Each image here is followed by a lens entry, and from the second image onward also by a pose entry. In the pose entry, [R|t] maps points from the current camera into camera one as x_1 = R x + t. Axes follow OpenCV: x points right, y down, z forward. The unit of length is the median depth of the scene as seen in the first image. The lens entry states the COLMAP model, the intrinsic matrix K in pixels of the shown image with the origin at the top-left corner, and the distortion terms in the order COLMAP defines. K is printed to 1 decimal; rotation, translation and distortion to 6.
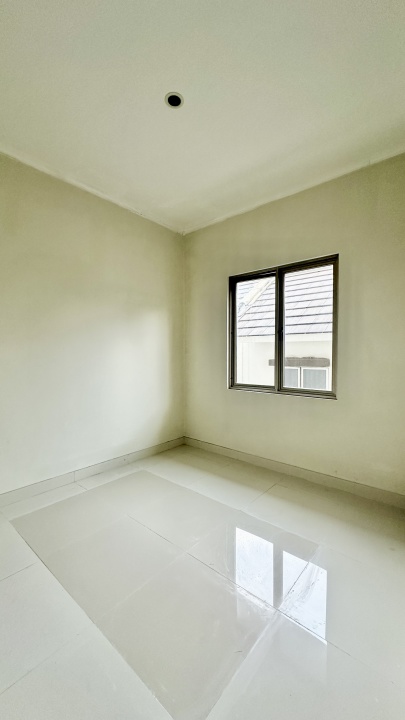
lens RADIAL K [[284.3, 0, 202.0], [0, 284.3, 358.4], [0, 0, 1]] dist [0.000178, -0.000007]
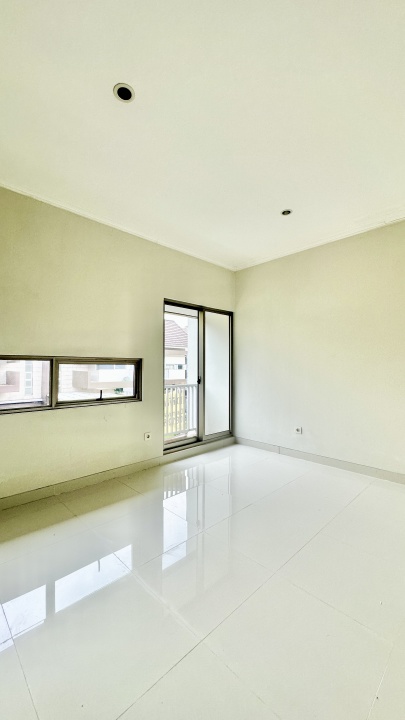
lens RADIAL K [[284.3, 0, 201.9], [0, 284.3, 361.2], [0, 0, 1]] dist [0.000178, -0.000007]
pose [[0.101318, 0.001282, 0.994853, -0.607066], [0.000735, 0.999999, -0.001363, -0.024981], [-0.994854, 0.000869, 0.101317, 0.469281]]
